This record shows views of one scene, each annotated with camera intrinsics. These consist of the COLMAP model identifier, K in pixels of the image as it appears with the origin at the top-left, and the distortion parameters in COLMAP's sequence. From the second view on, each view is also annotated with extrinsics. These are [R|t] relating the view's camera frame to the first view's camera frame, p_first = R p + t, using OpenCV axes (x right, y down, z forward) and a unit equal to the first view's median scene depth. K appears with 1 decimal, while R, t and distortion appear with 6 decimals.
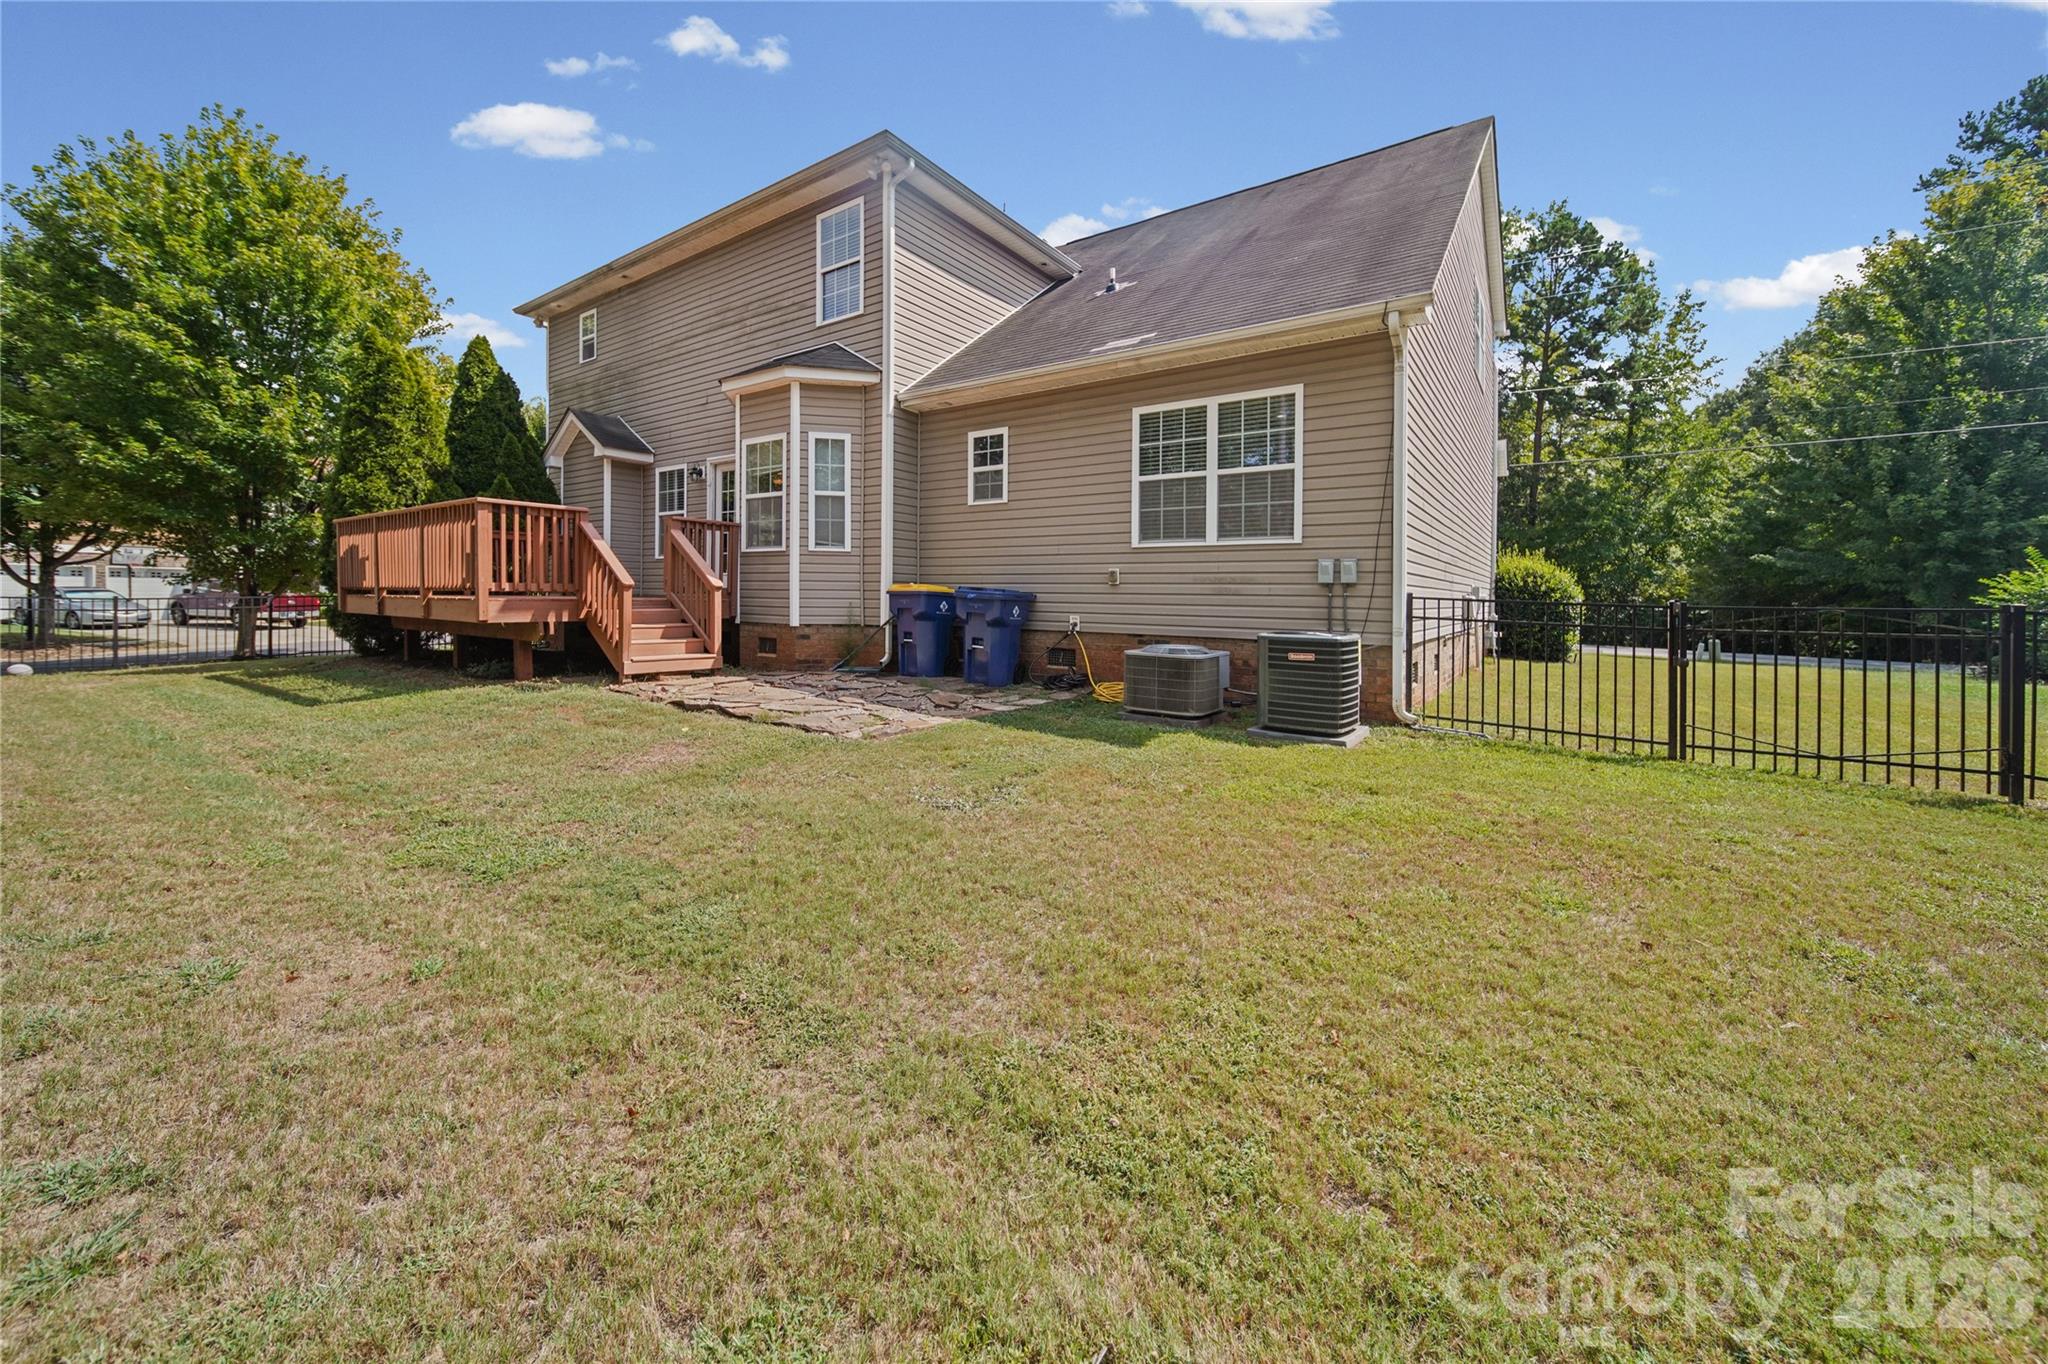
lens RADIAL K [[742.2, 0, 1048.6], [0, 742.2, 606.0], [0, 0, 1]] dist [0.001346, 0.000032]
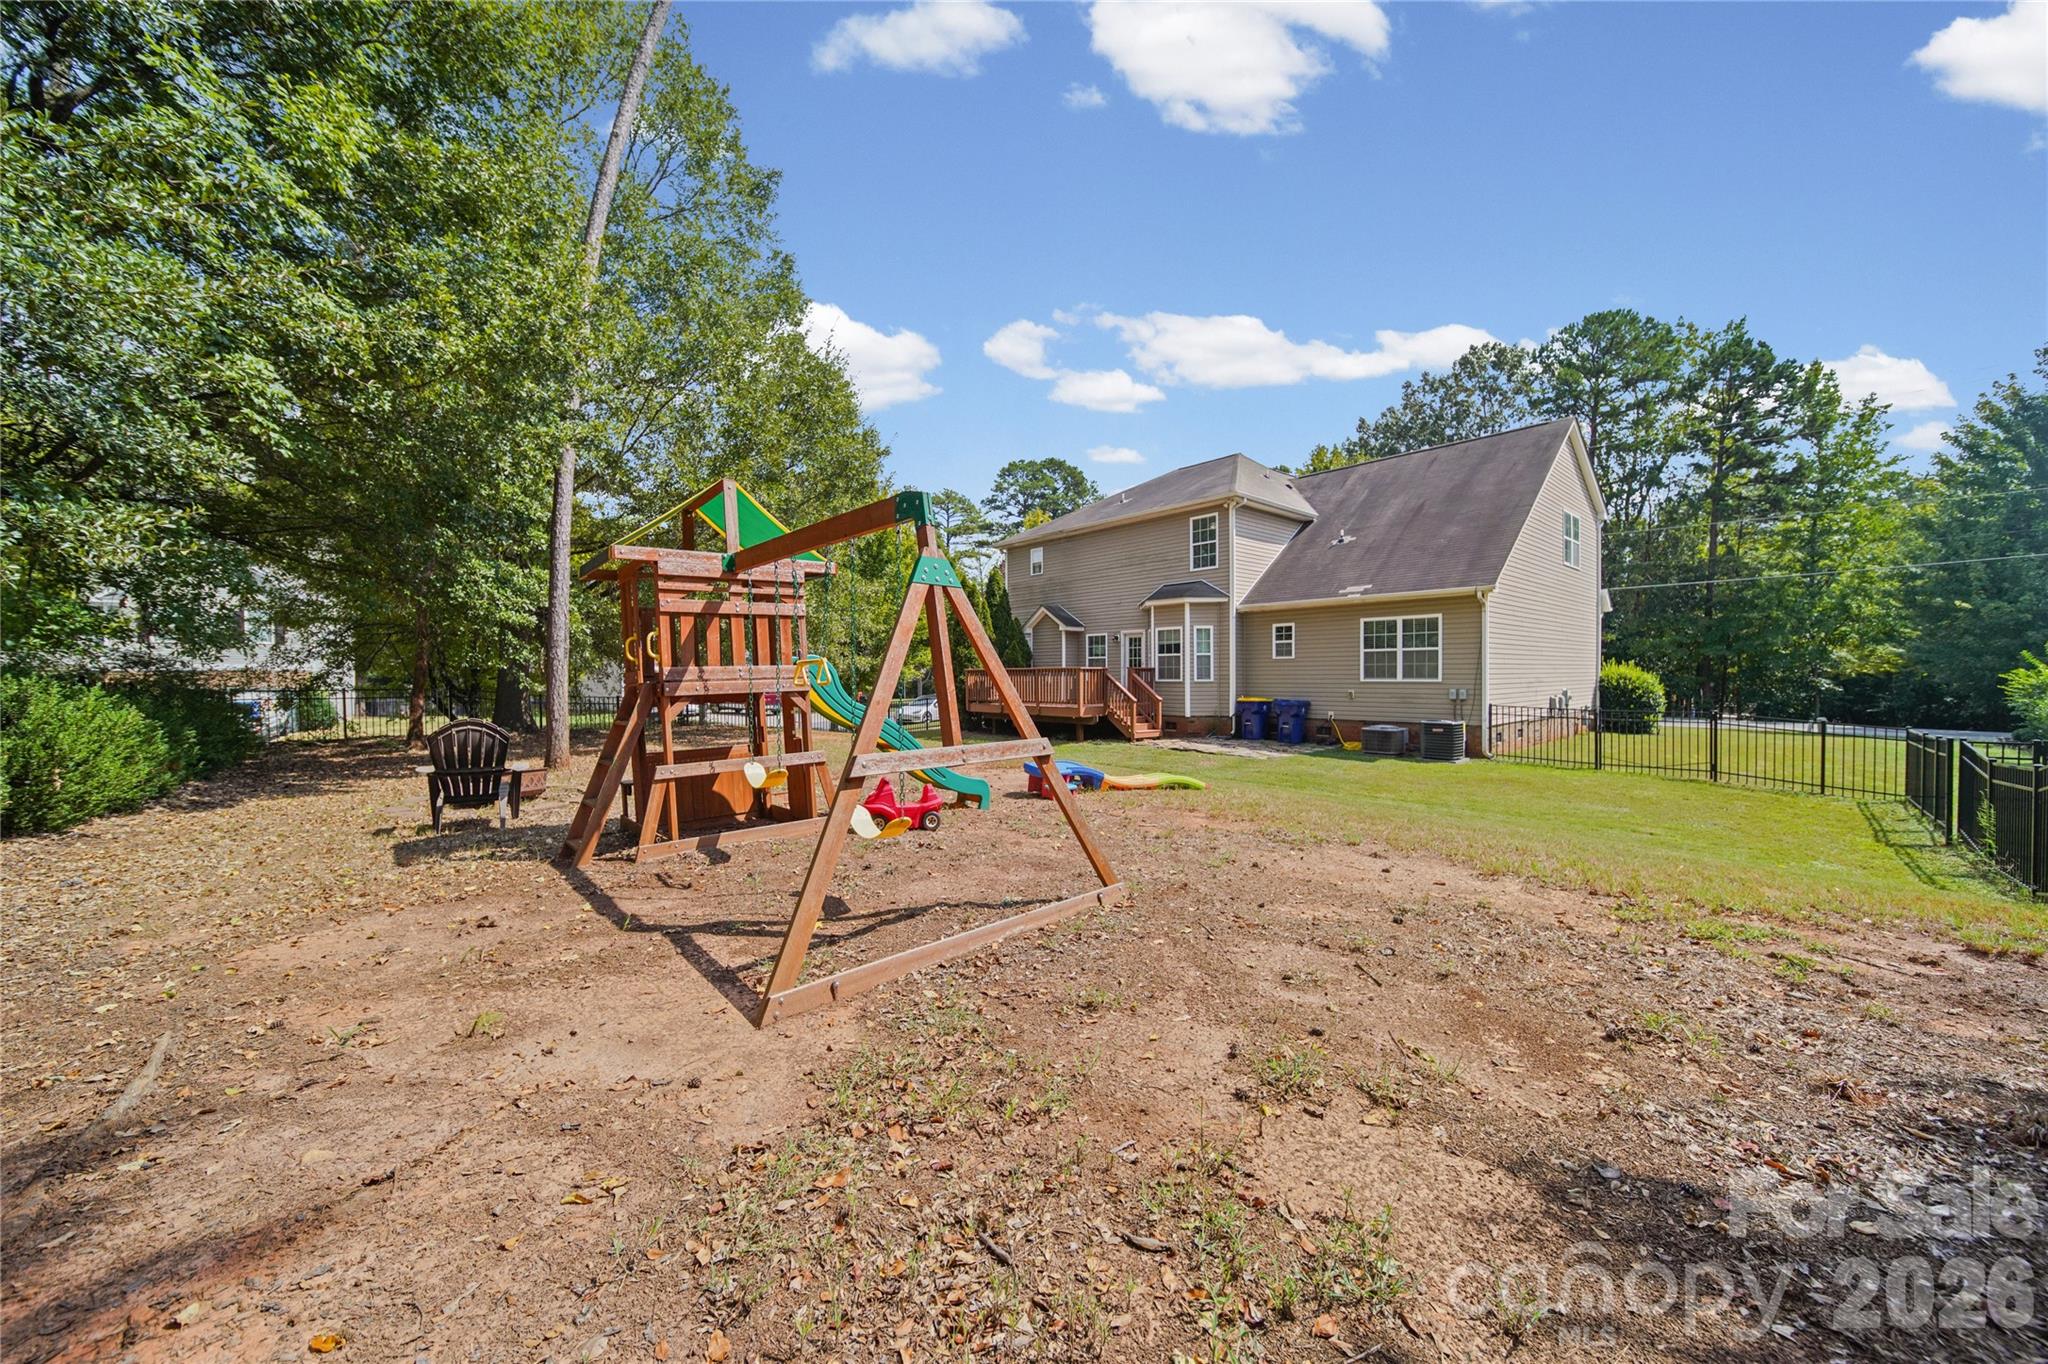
lens RADIAL K [[742.2, 0, 1029.9], [0, 742.2, 695.7], [0, 0, 1]] dist [0.001346, 0.000032]
pose [[0.970798, -0.013421, -0.239522, -0.269483], [0.017825, 0.999709, 0.016231, -0.076428], [0.239235, -0.020026, 0.970755, -1.186855]]
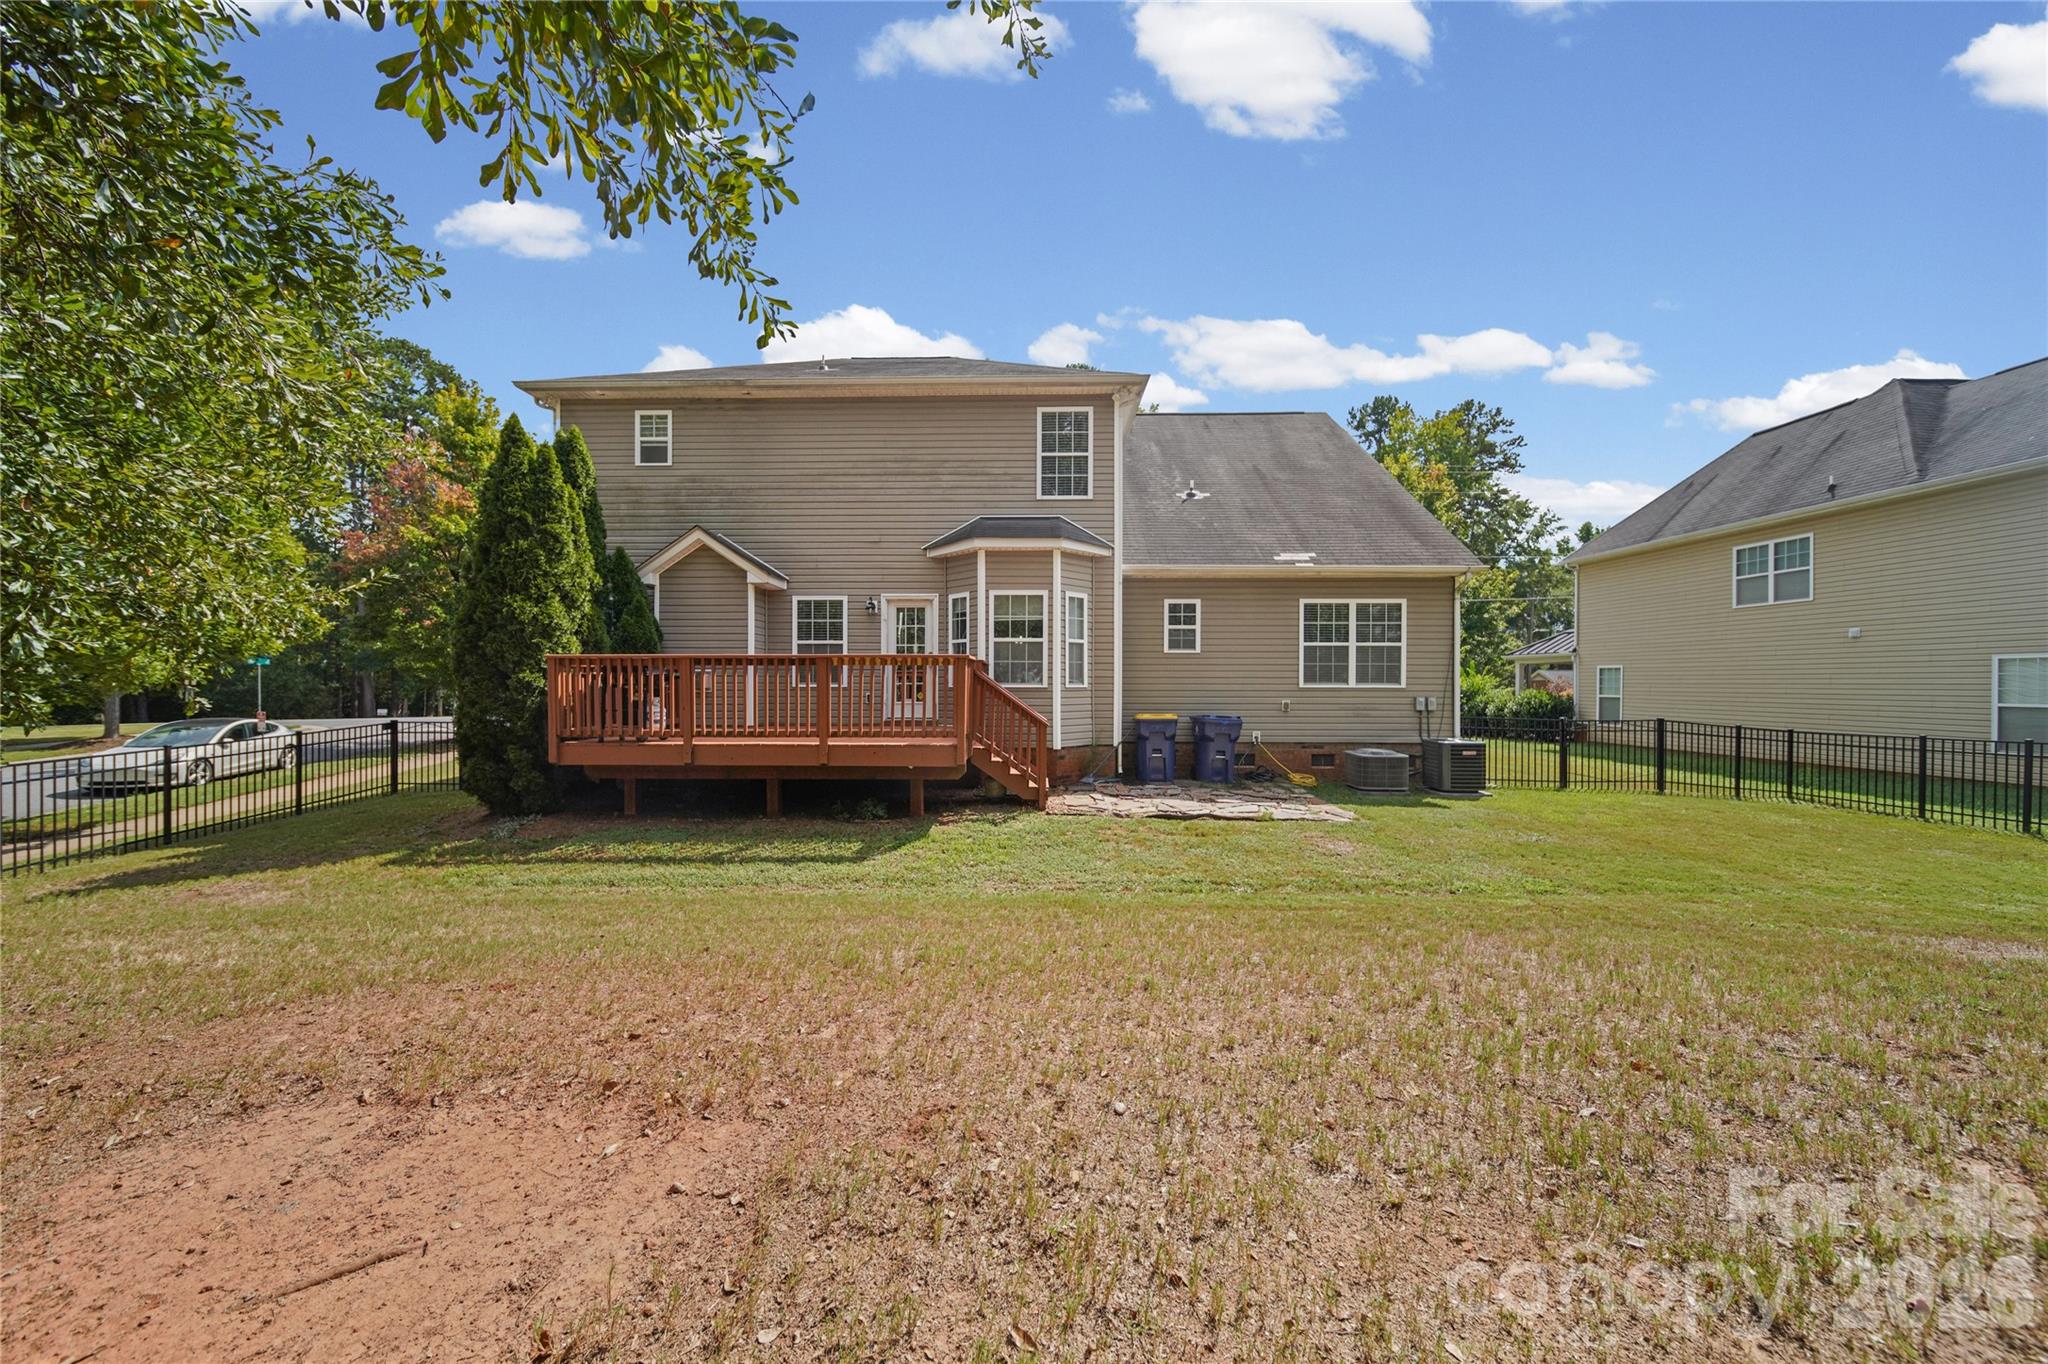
lens RADIAL K [[742.2, 0, 1011.1], [0, 742.2, 683.0], [0, 0, 1]] dist [0.001346, 0.000032]
pose [[0.837492, -0.009704, 0.546363, -1.067726], [0.017070, 0.999819, -0.008408, -0.072592], [-0.546182, 0.016368, 0.837506, 0.017912]]
